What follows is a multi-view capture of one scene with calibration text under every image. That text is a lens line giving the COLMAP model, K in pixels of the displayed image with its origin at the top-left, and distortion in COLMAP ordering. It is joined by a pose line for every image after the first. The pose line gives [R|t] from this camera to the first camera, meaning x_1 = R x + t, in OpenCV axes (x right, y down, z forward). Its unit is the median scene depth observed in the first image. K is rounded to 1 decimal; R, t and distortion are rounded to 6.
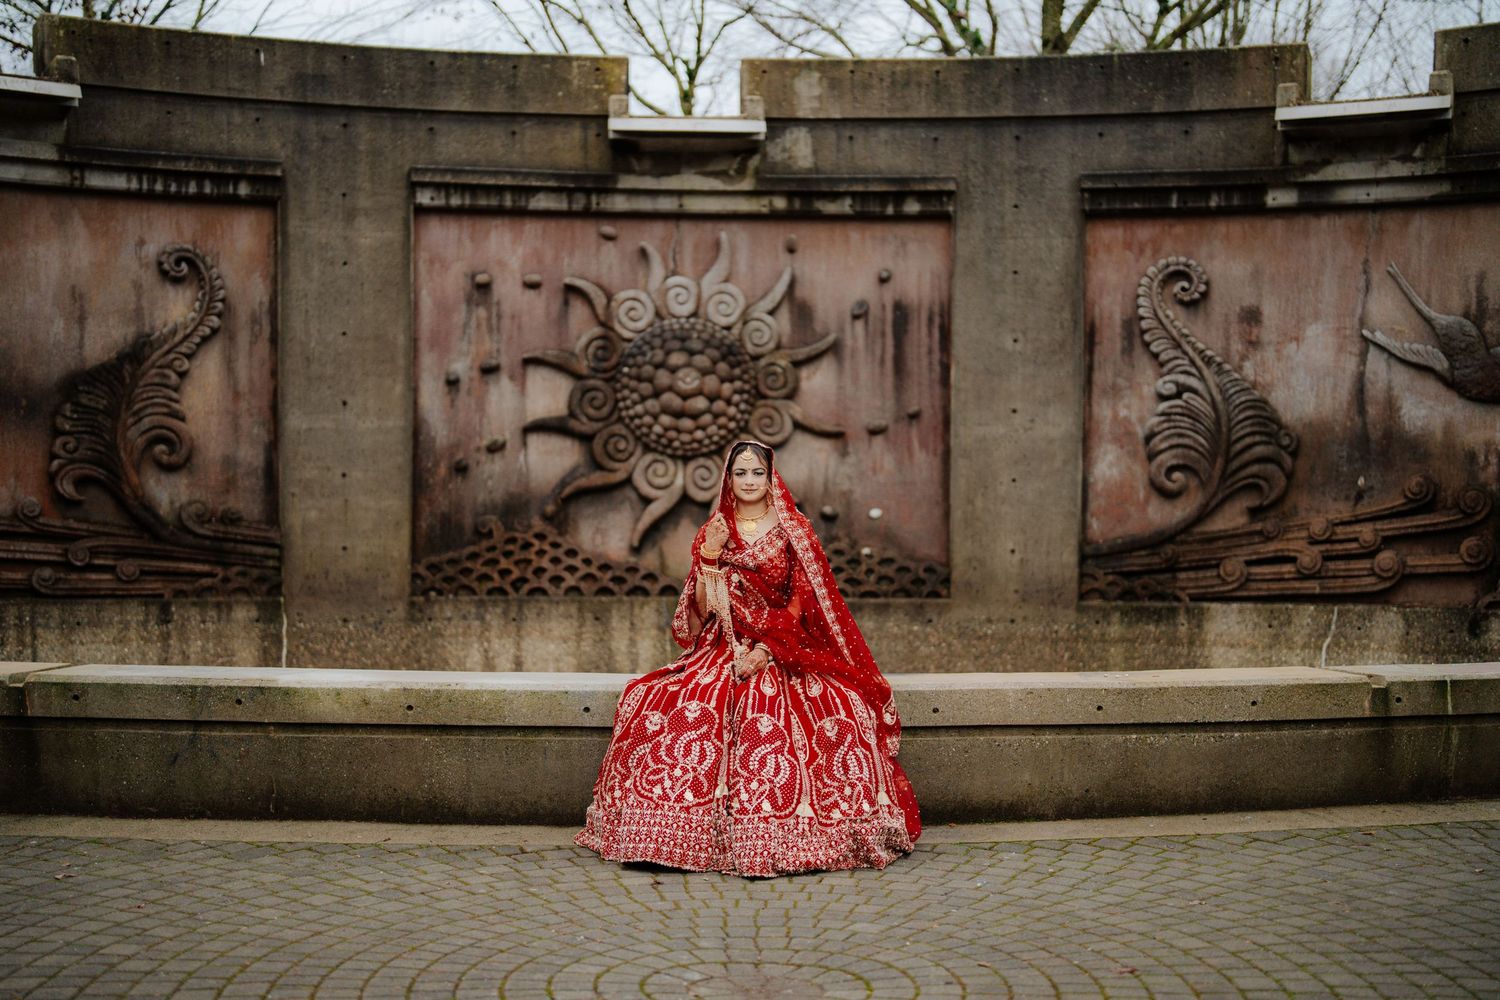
lens RADIAL K [[2061.1, 0, 748.6], [0, 2061.1, 508.9], [0, 0, 1]] dist [-0.162305, 1.089239]
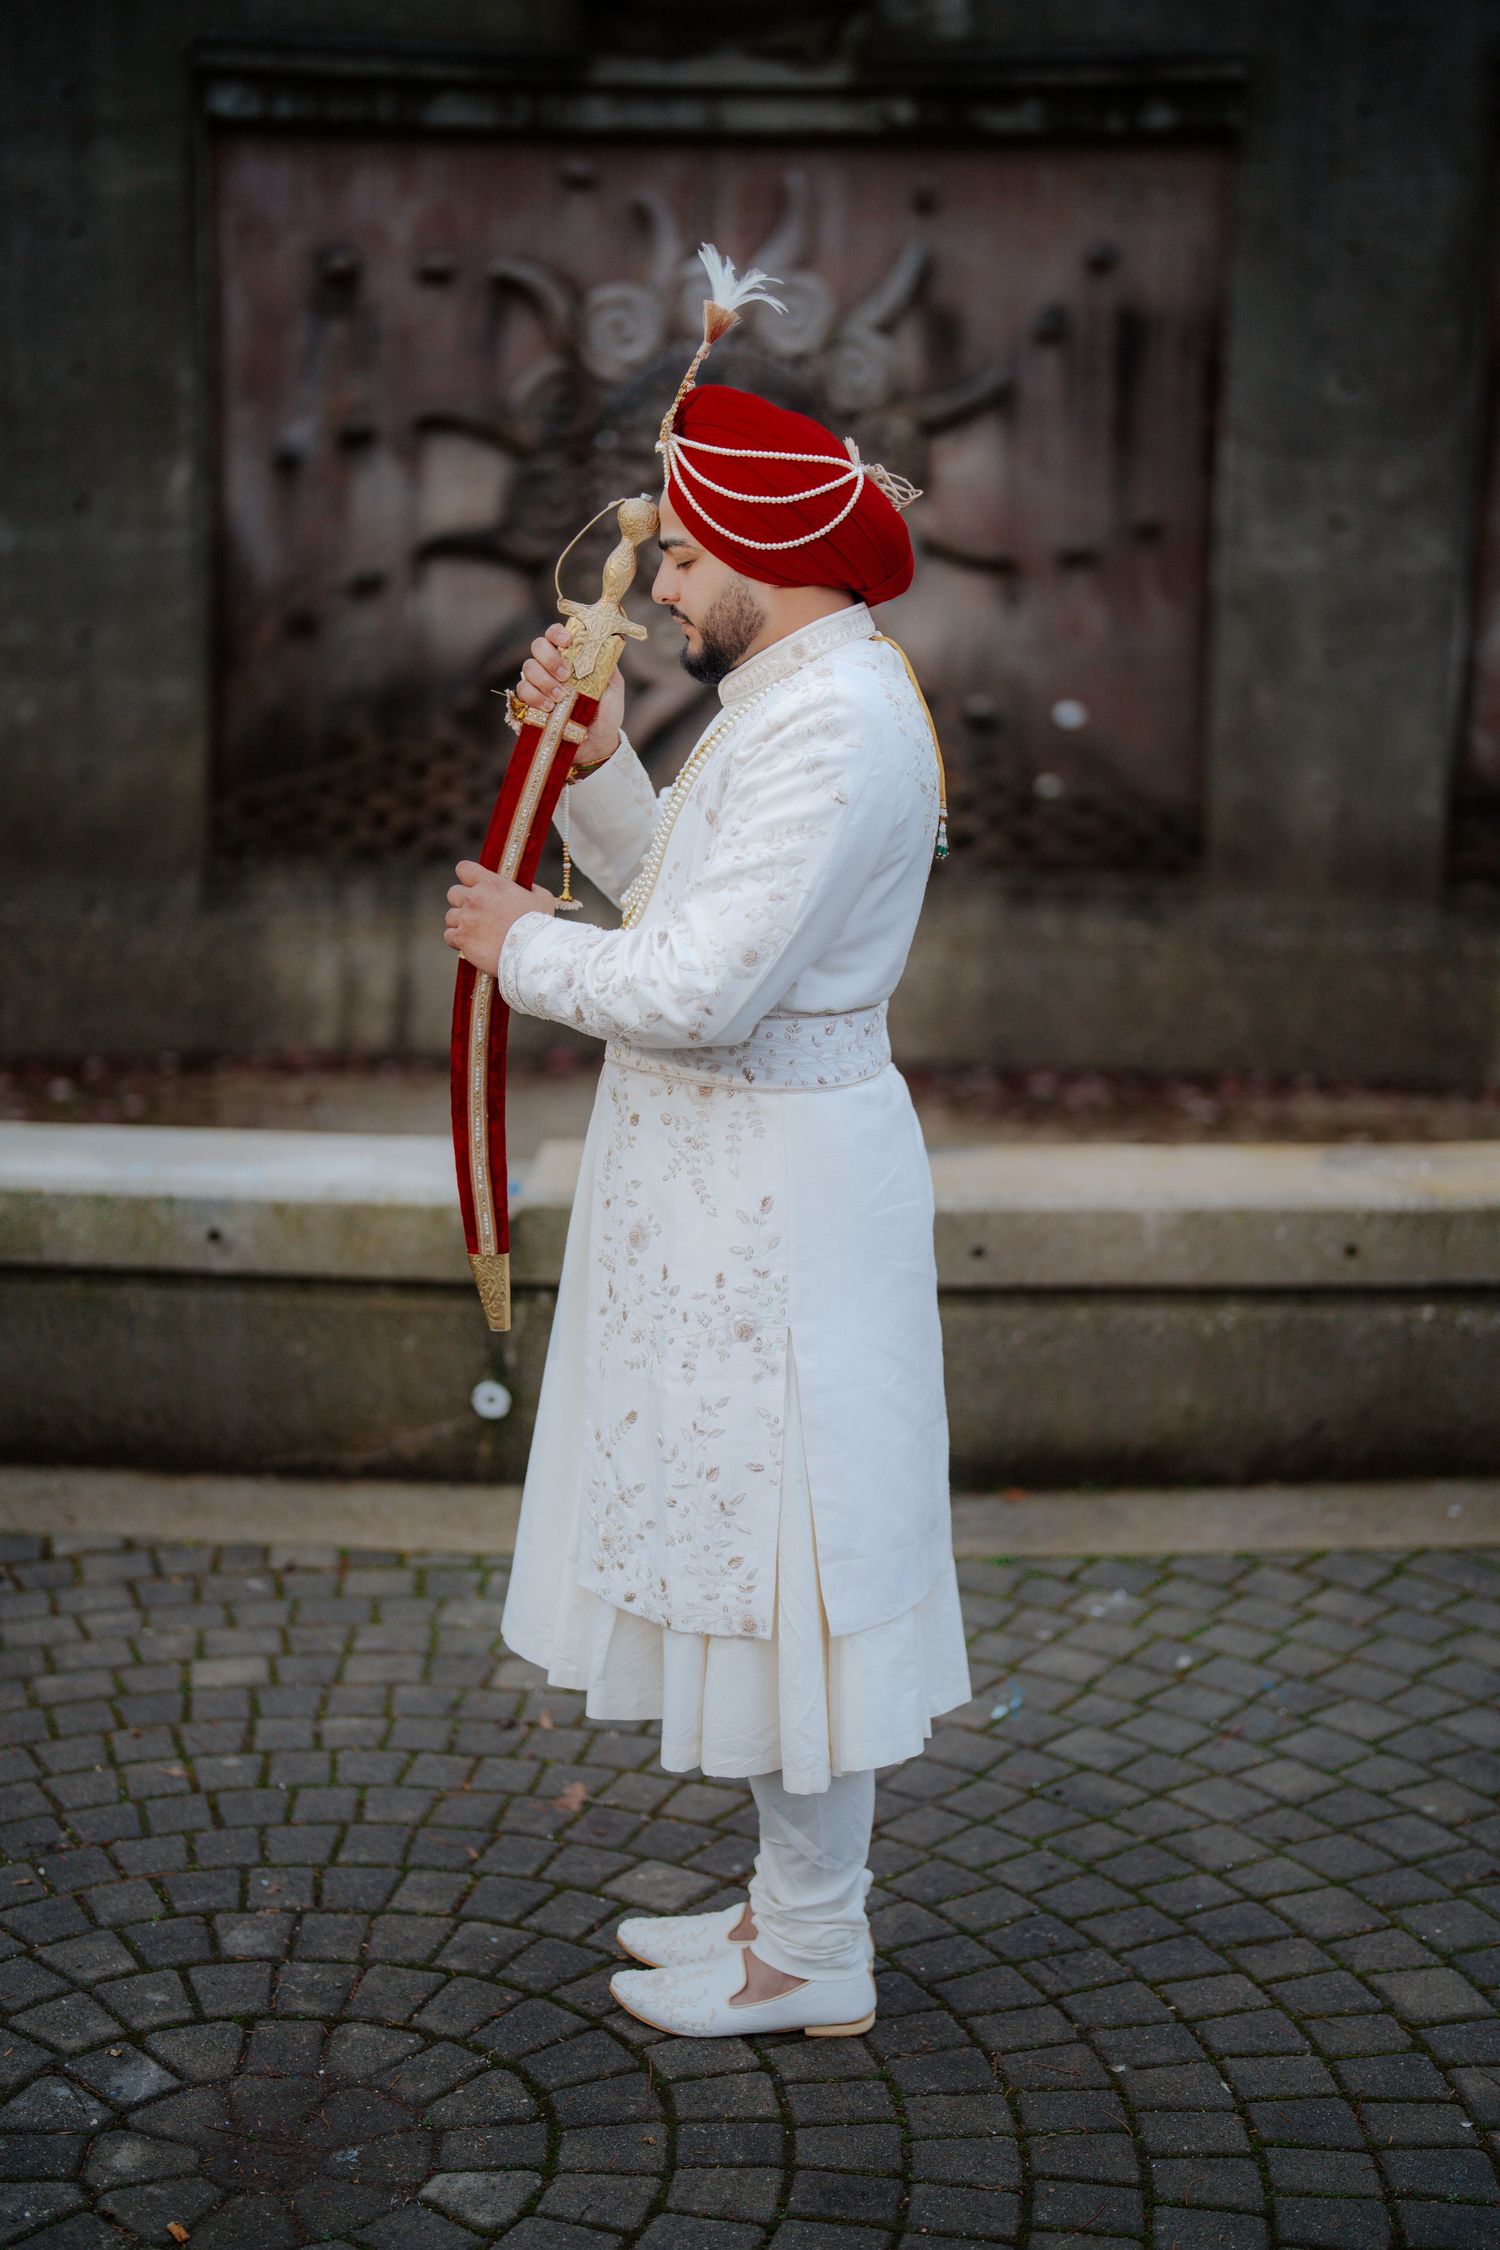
lens RADIAL K [[3090.8, 0, 772.4], [0, 3090.8, 1128.3], [0, 0, 1]] dist [-0.159199, 1.074963]
pose [[0.995360, 0.024917, -0.092943, 0.062520], [-0.009269, 0.986228, 0.165132, -0.023649], [0.095778, -0.163504, 0.981882, 0.192101]]
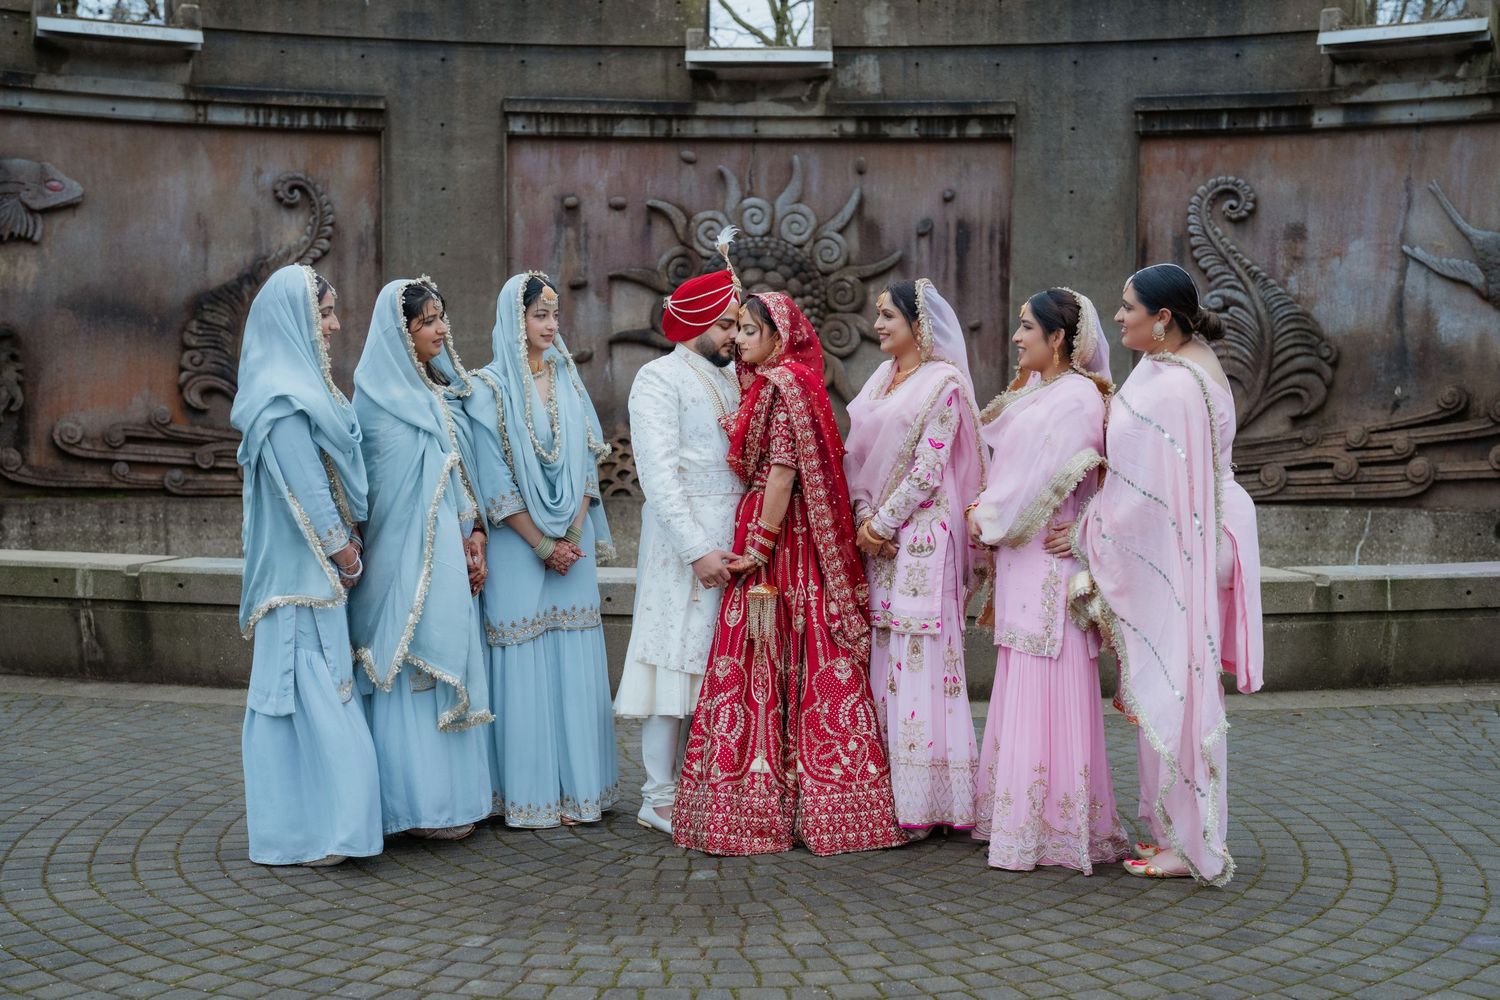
lens RADIAL K [[2117.1, 0, 750.0], [0, 2117.1, 500.0], [0, 0, 1]] dist [-0.164628, 1.136073]
pose [[0.996578, 0.004325, -0.082541, 0.055948], [-0.000449, 0.998898, 0.046923, -0.007940], [0.082654, -0.046726, 0.995482, -0.098630]]
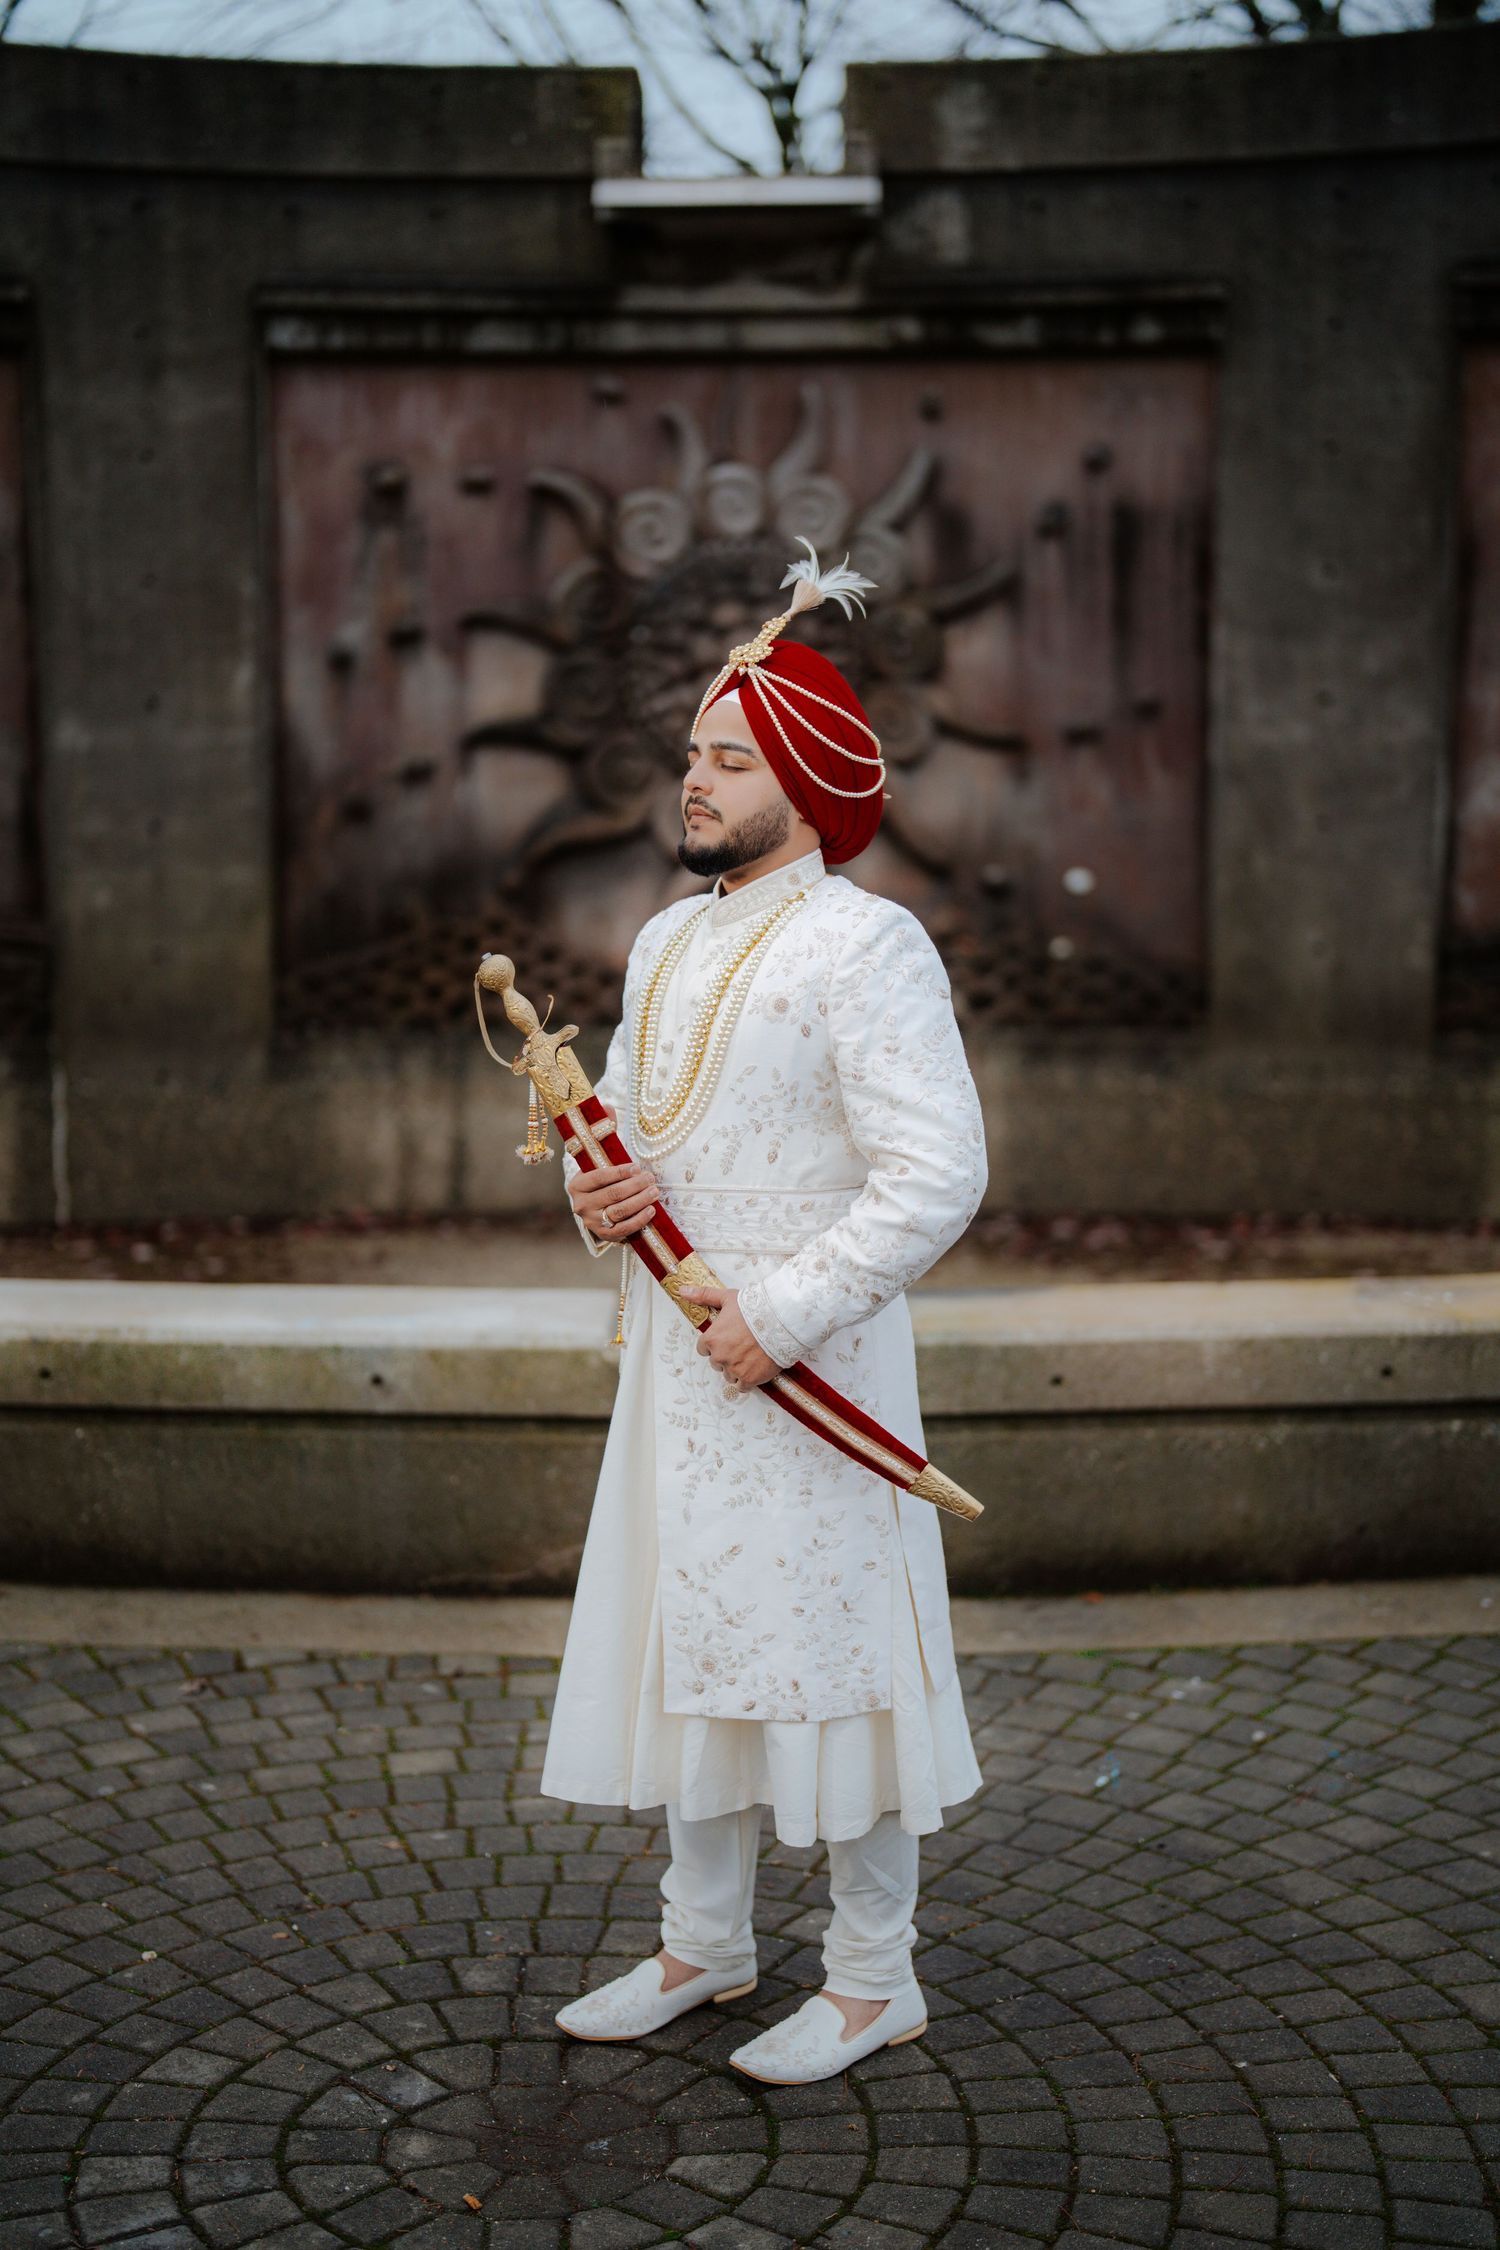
lens RADIAL K [[3091.7, 0, 750.0], [0, 3091.7, 1125.0], [0, 0, 1]] dist [-0.162305, 1.089239]
pose [[0.995891, -0.000771, -0.090561, 0.048732], [0.011400, 0.993077, 0.116908, -0.032092], [0.089844, -0.117460, 0.989005, 0.140547]]
